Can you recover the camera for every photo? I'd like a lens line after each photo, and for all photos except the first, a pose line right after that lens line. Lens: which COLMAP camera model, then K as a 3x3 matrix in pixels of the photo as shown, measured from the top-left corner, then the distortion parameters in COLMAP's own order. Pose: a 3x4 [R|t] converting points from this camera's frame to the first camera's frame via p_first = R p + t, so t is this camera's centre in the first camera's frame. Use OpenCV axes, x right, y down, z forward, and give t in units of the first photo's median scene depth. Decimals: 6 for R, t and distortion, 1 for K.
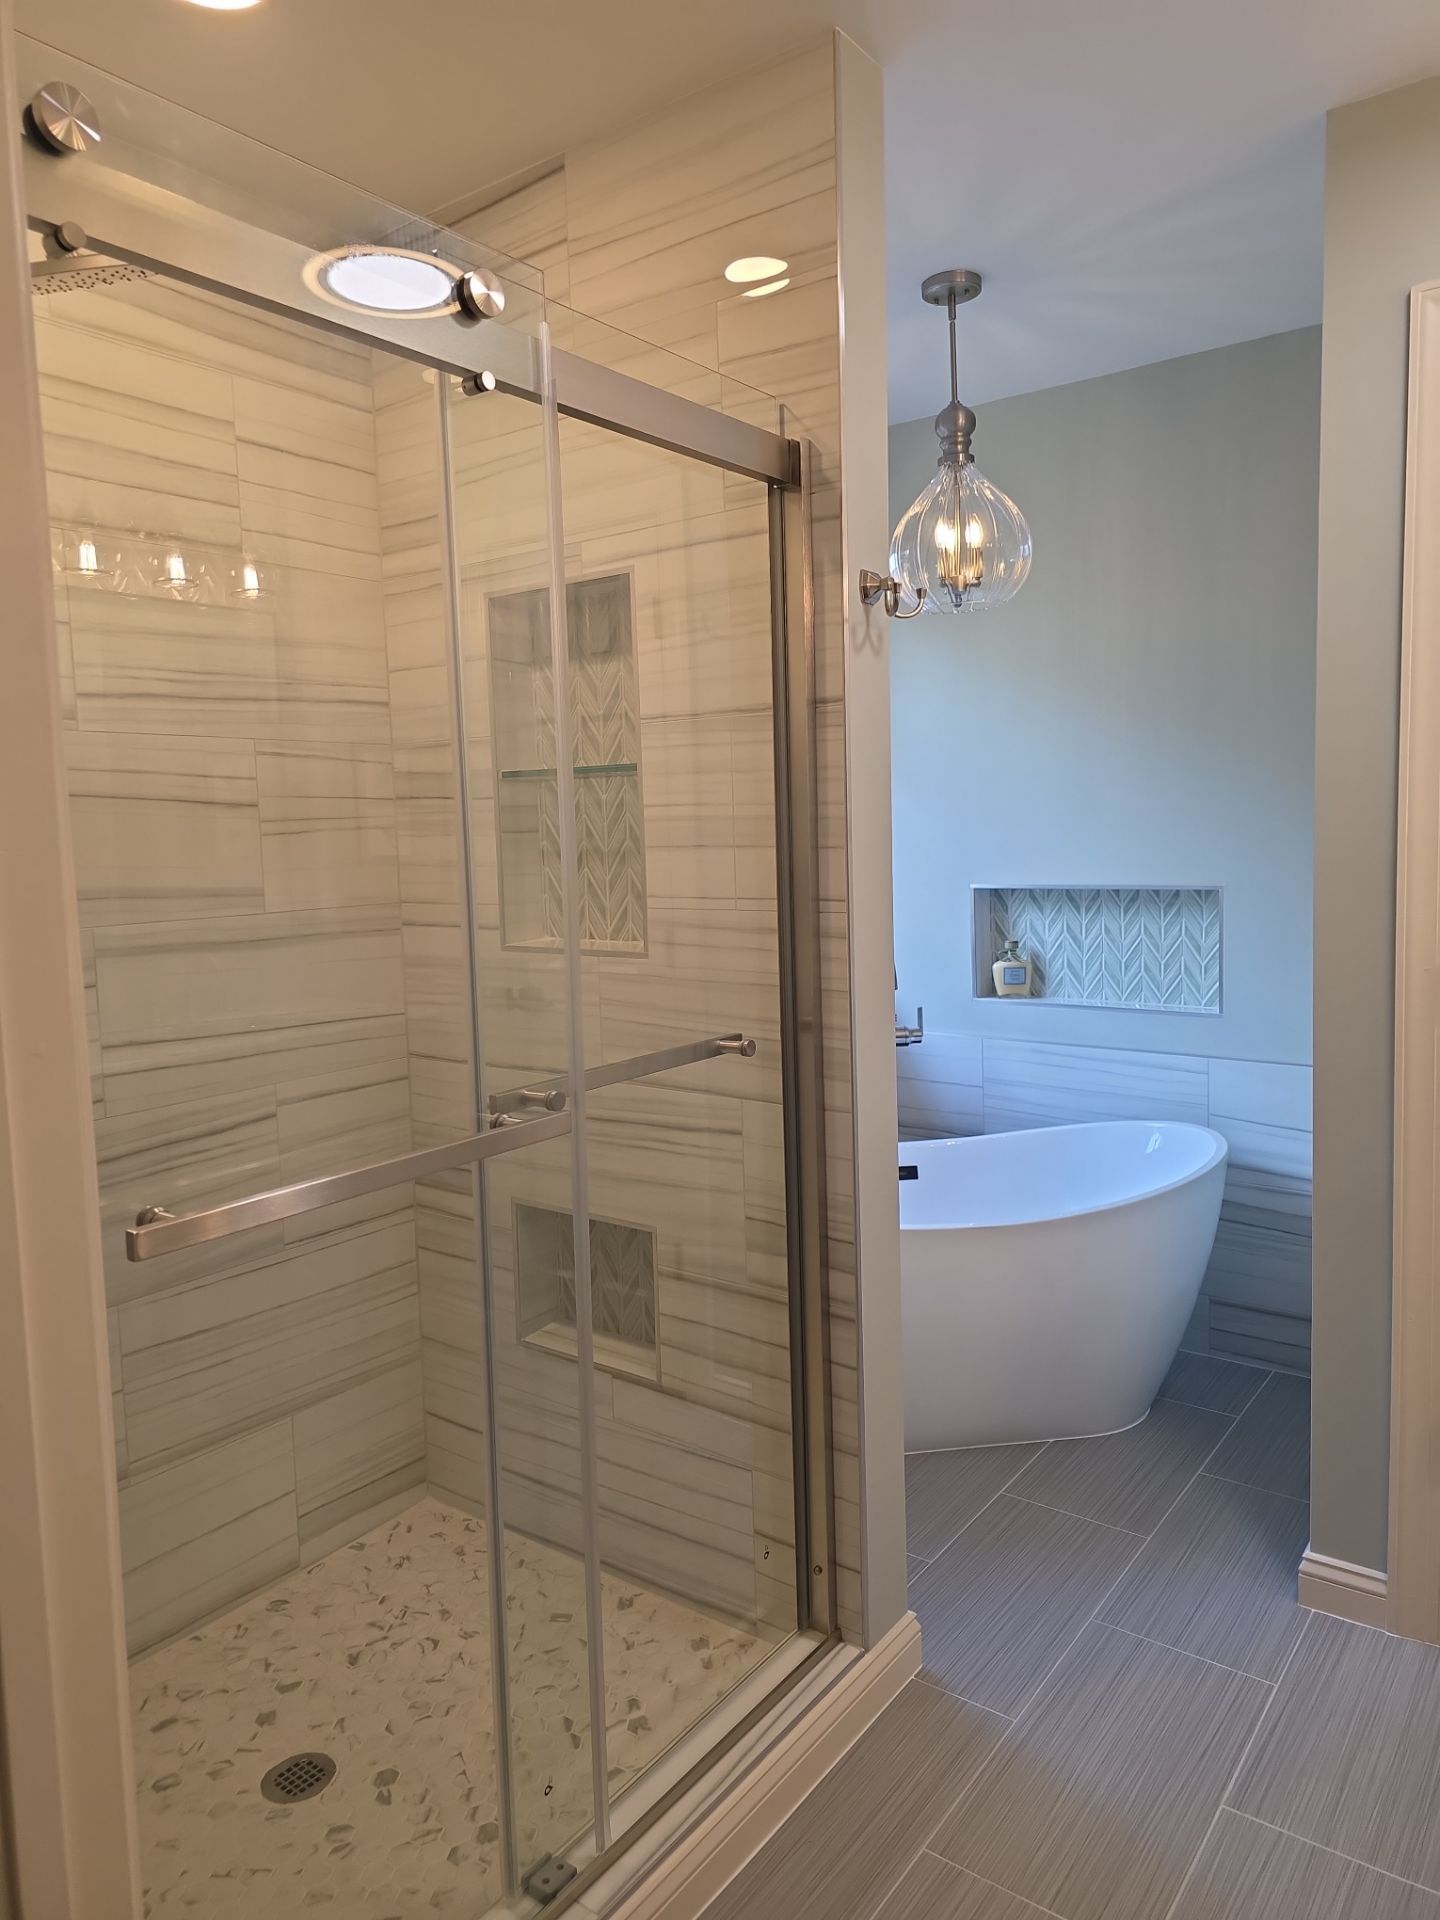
lens RADIAL K [[1310.7, 0, 737.4], [0, 1310.7, 941.9], [0, 0, 1]] dist [0.057588, -0.055457]
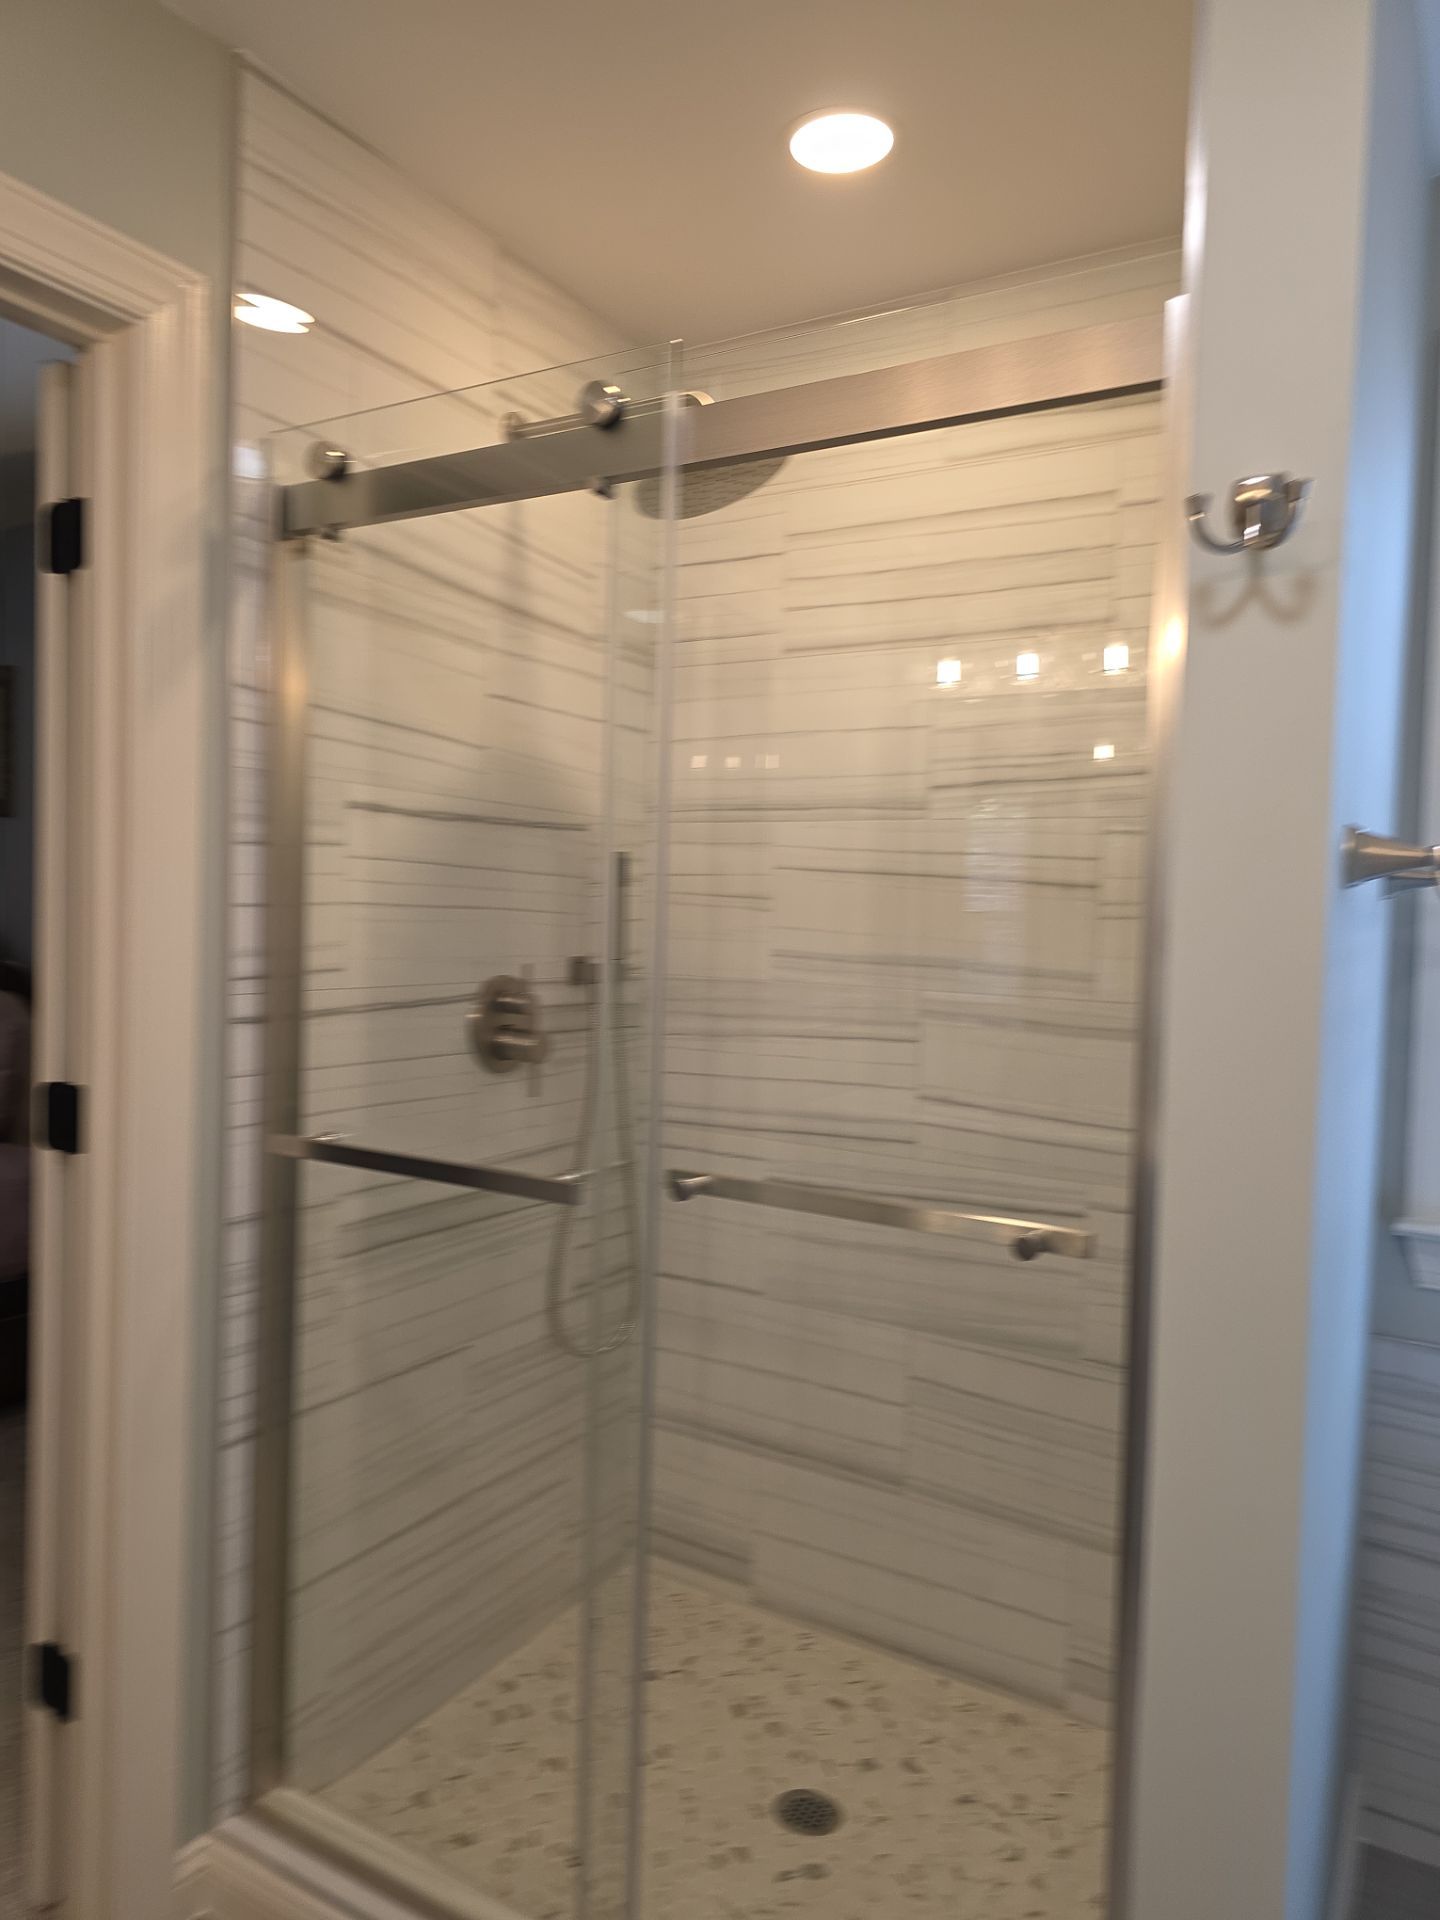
lens RADIAL K [[1307.7, 0, 704.2], [0, 1307.7, 956.6], [0, 0, 1]] dist [0.072243, -0.086665]
pose [[0.090669, 0.067112, -0.993617, 0.653826], [-0.121929, 0.990969, 0.055807, -0.084941], [0.988389, 0.116091, 0.098033, 0.745664]]
